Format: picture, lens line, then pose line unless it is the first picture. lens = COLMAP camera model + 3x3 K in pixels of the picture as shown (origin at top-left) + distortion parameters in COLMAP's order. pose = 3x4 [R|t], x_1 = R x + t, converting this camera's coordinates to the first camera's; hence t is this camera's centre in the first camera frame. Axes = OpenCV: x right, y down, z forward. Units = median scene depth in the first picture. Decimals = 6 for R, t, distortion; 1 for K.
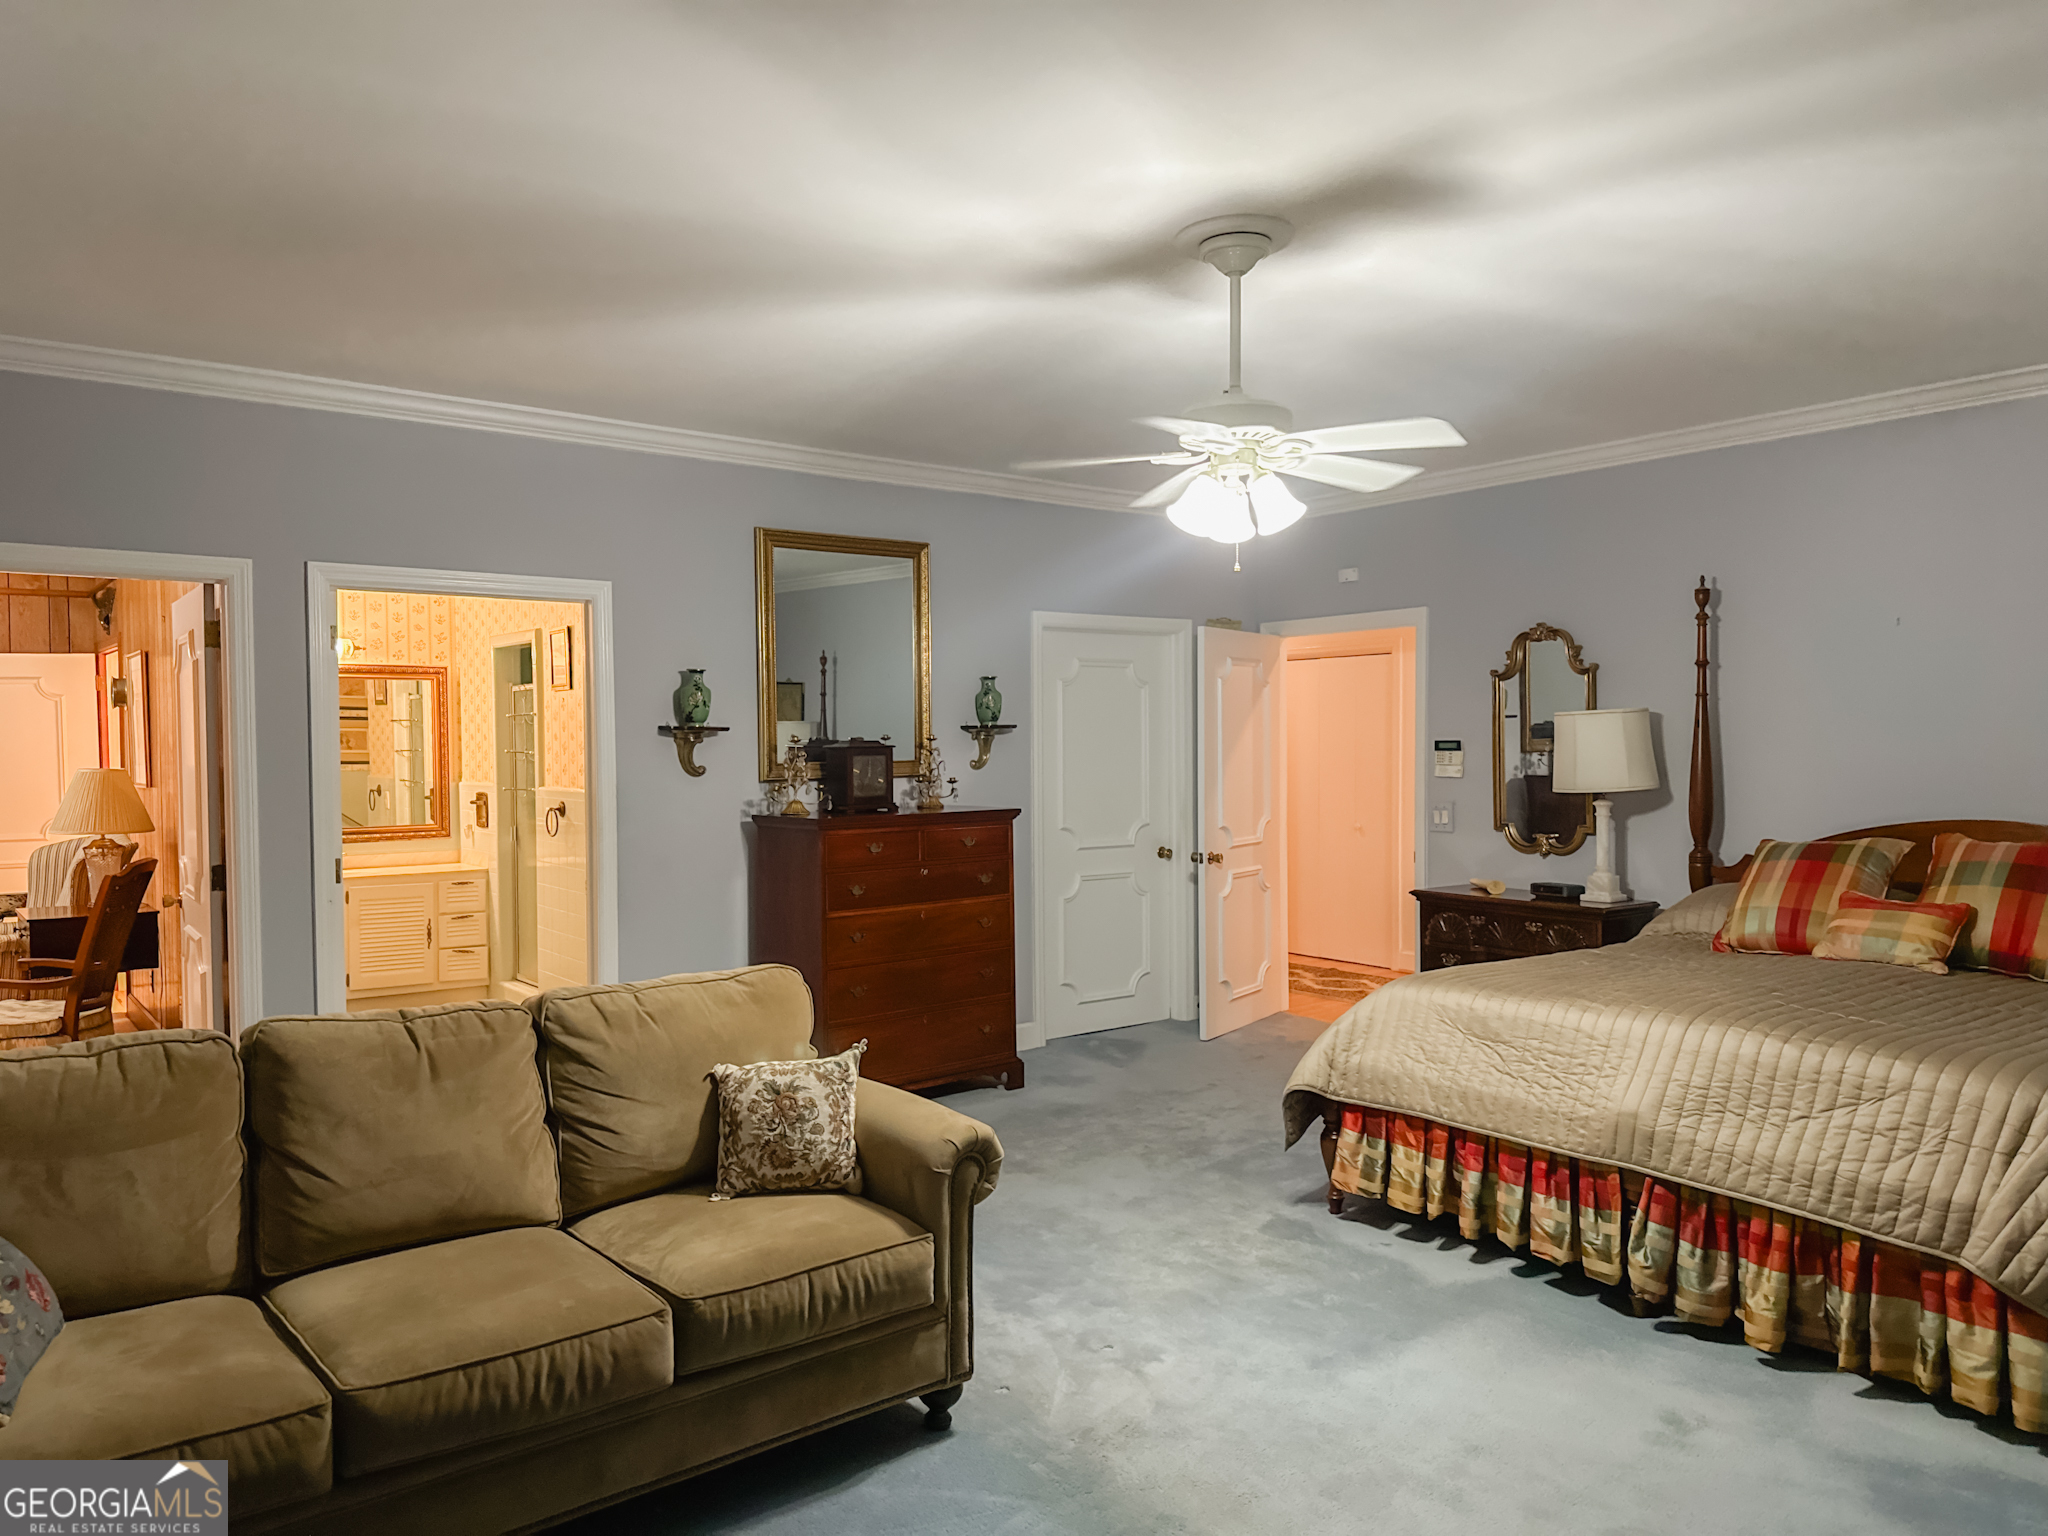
lens RADIAL K [[1415.7, 0, 1009.7], [0, 1415.7, 770.4], [0, 0, 1]] dist [0.018641, 0.000232]
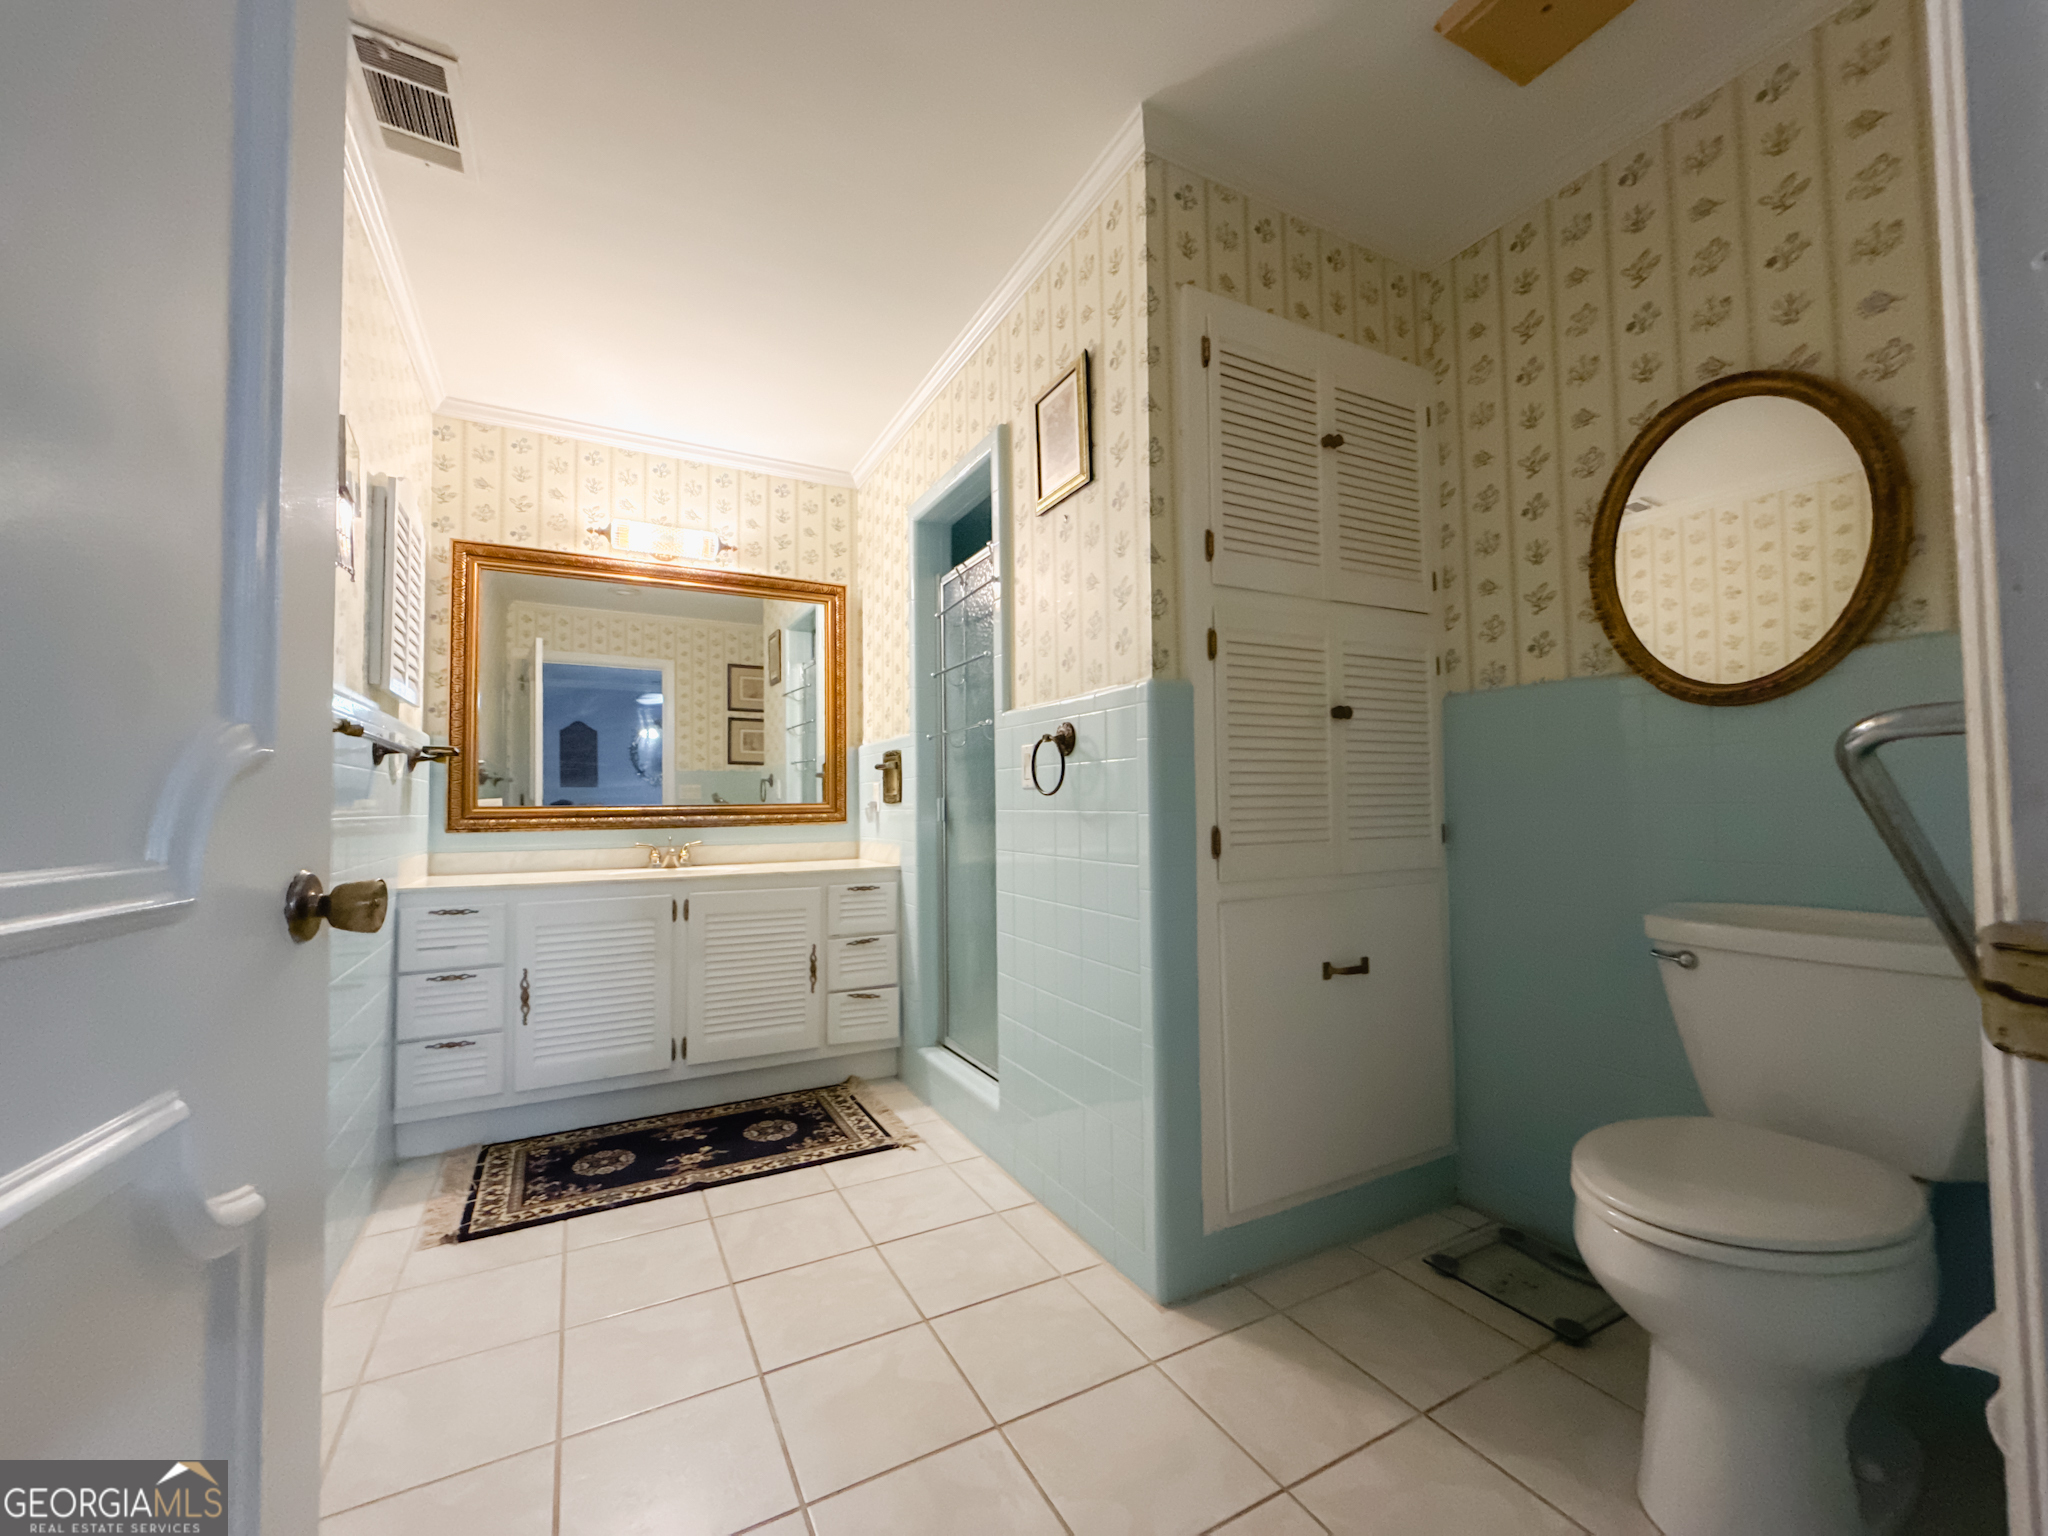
lens RADIAL K [[819.6, 0, 1017.0], [0, 819.6, 763.3], [0, 0, 1]] dist [-0.001645, 0.000995]
pose [[0.985555, -0.010555, -0.169024, -0.247326], [-0.000953, 0.997694, -0.067862, 0.046976], [0.169350, 0.067042, 0.983273, 0.627103]]
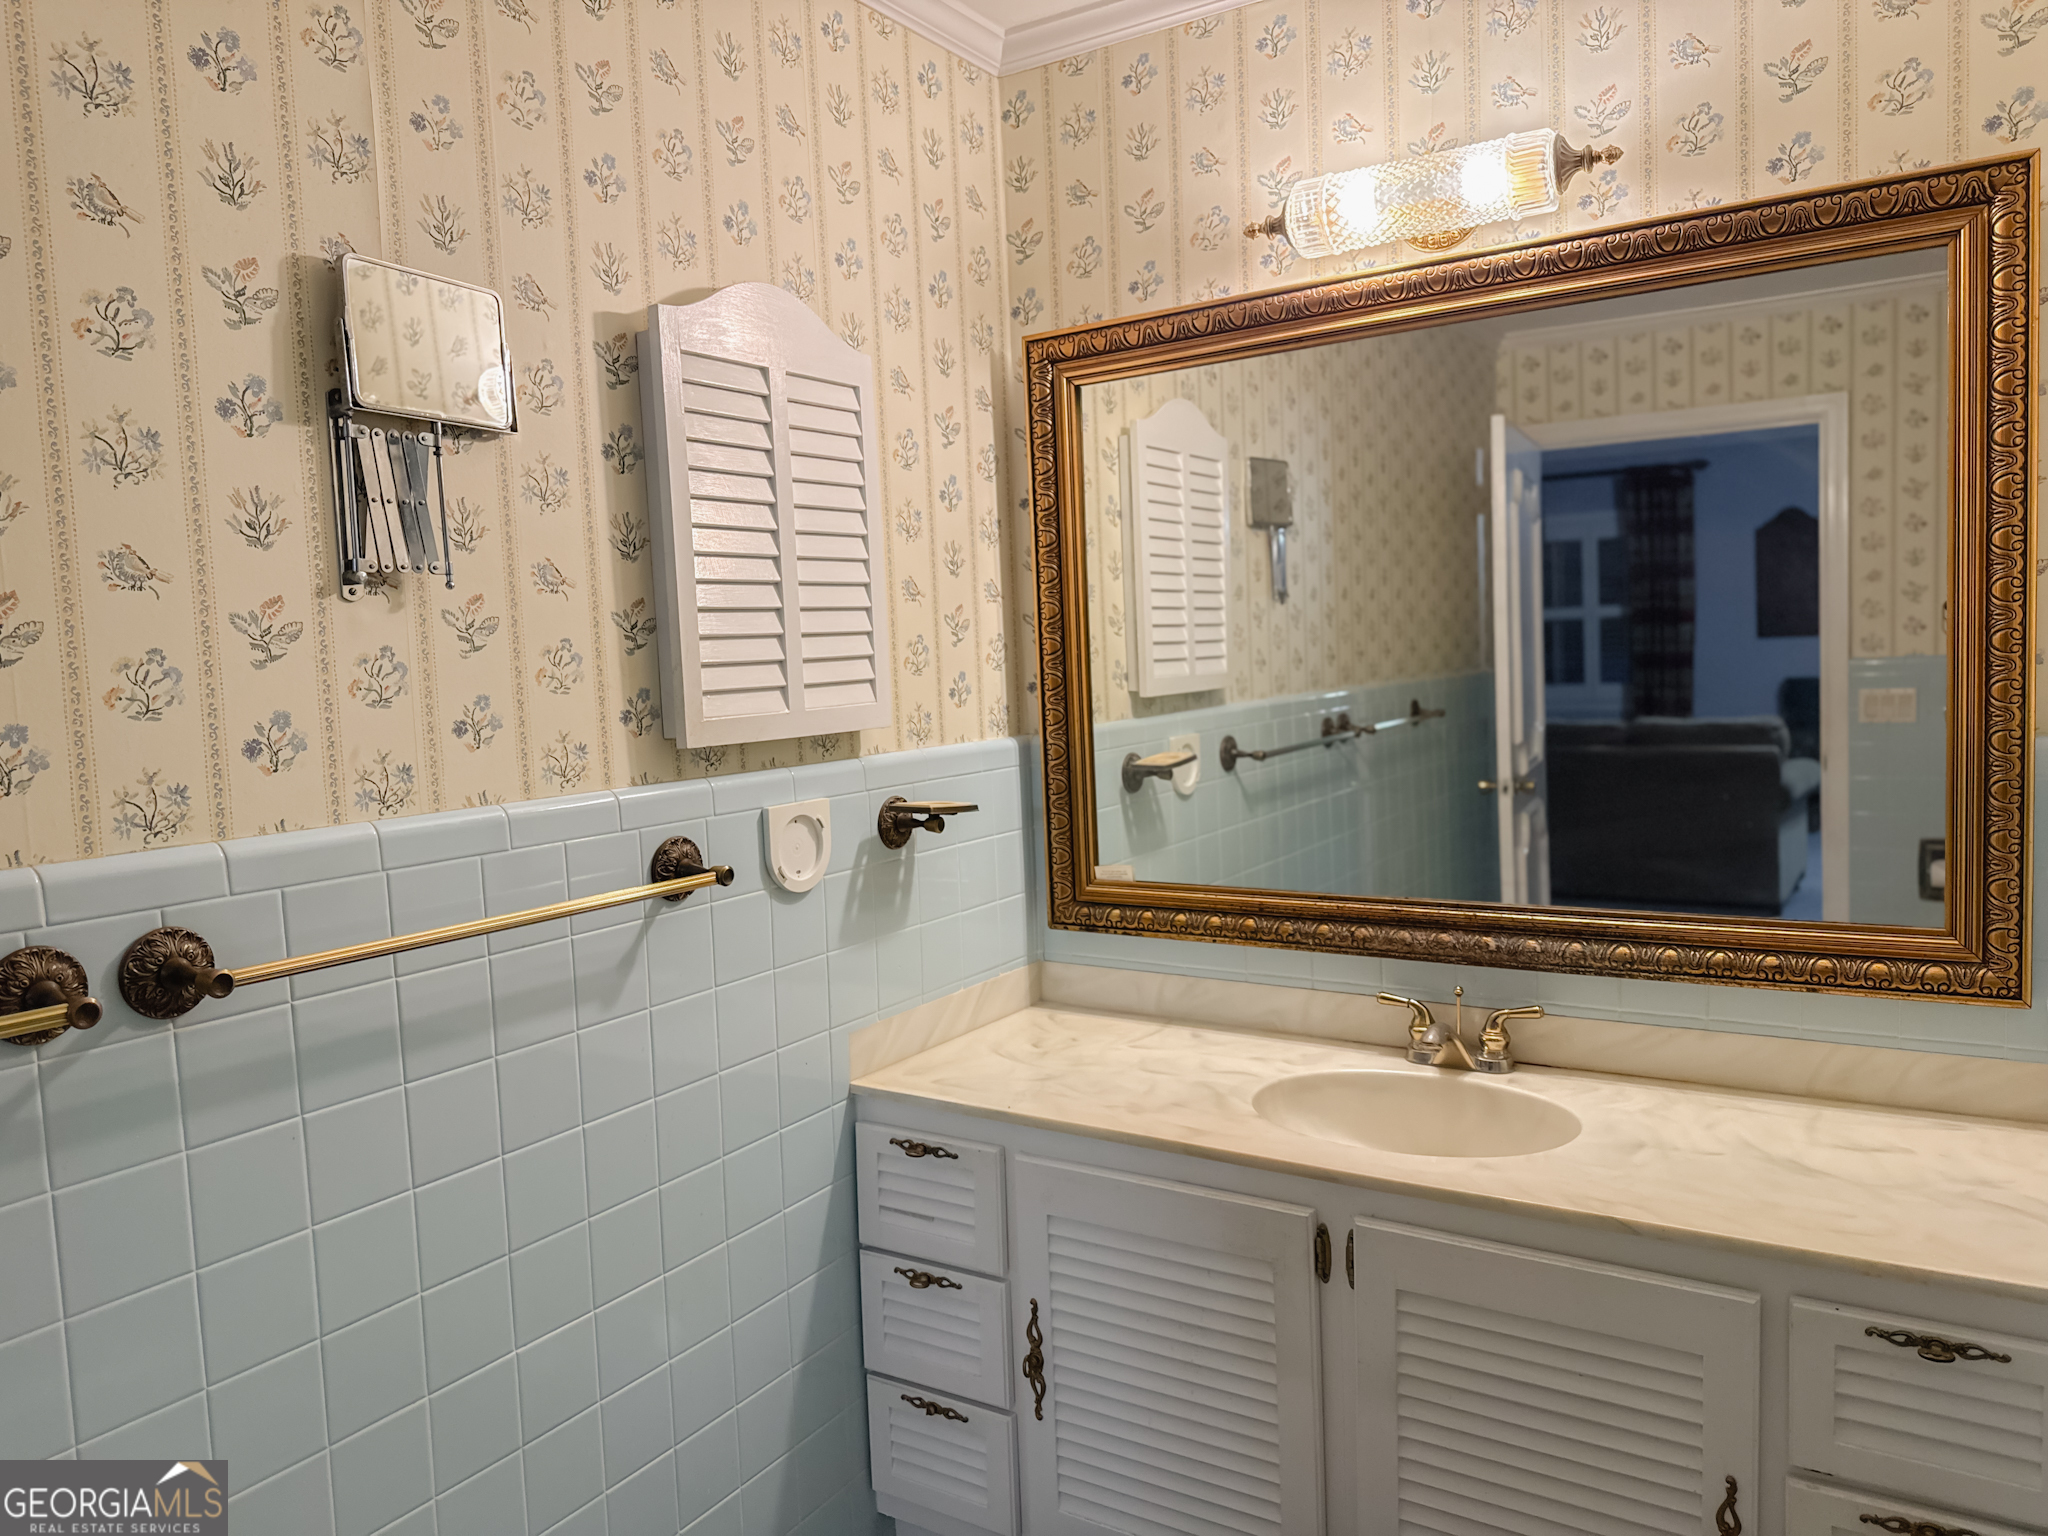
lens RADIAL K [[1445.0, 0, 1018.3], [0, 1445.0, 752.6], [0, 0, 1]] dist [0.067511, -0.096520]
pose [[0.337641, 0.059757, -0.939376, -0.254220], [0.018944, 0.997349, 0.070254, -0.006434], [0.941084, -0.041516, 0.335614, 0.816031]]
